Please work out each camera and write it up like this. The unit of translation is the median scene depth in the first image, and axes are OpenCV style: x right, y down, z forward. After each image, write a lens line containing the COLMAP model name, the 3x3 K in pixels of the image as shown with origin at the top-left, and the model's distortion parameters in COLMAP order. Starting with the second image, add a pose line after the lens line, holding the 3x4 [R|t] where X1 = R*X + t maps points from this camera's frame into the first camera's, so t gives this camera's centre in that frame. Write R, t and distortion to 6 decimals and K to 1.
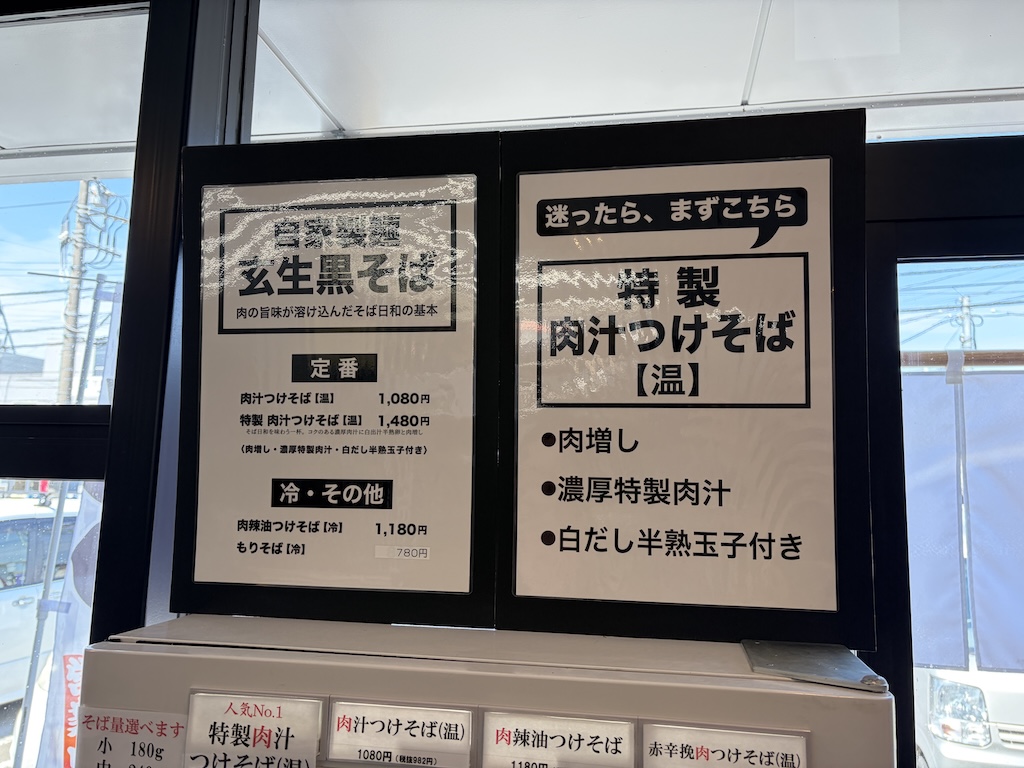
lens RADIAL K [[775.2, 0, 512.0], [0, 775.2, 384.0], [0, 0, 1]] dist [0.016985, -0.042757]
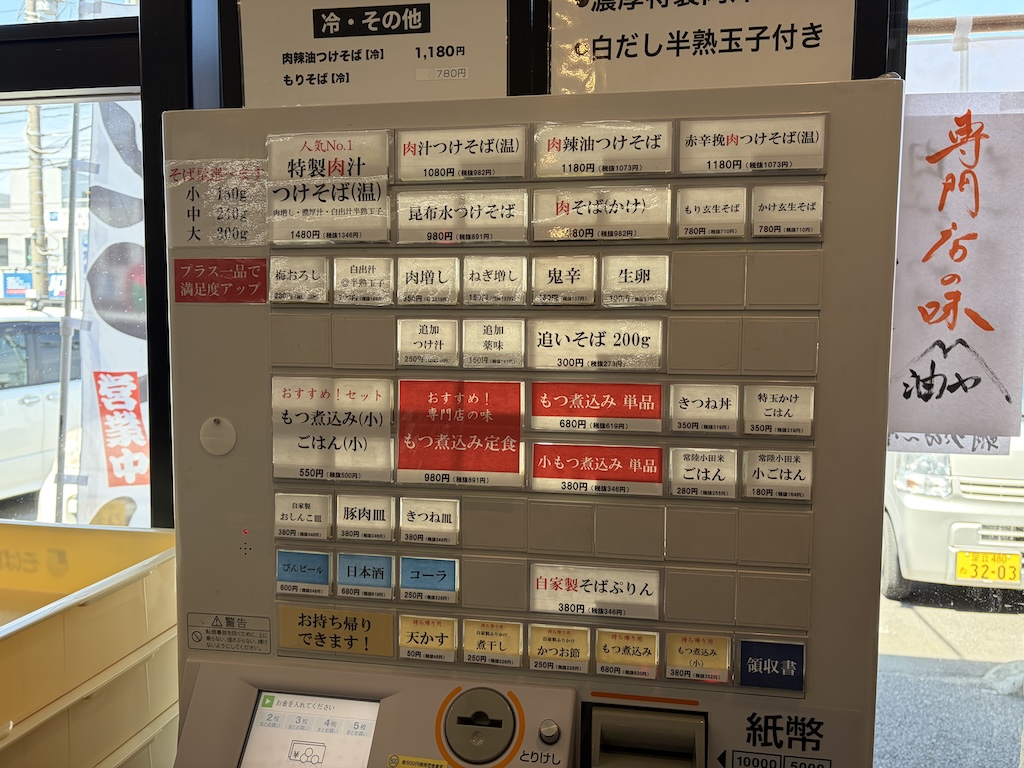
lens RADIAL K [[776.7, 0, 502.7], [0, 776.7, 386.0], [0, 0, 1]] dist [-0.007829, 0.007371]
pose [[0.999839, -0.016928, 0.006023, -0.076032], [0.015199, 0.975623, 0.218926, 0.422677], [-0.009582, -0.218800, 0.975723, -0.133337]]
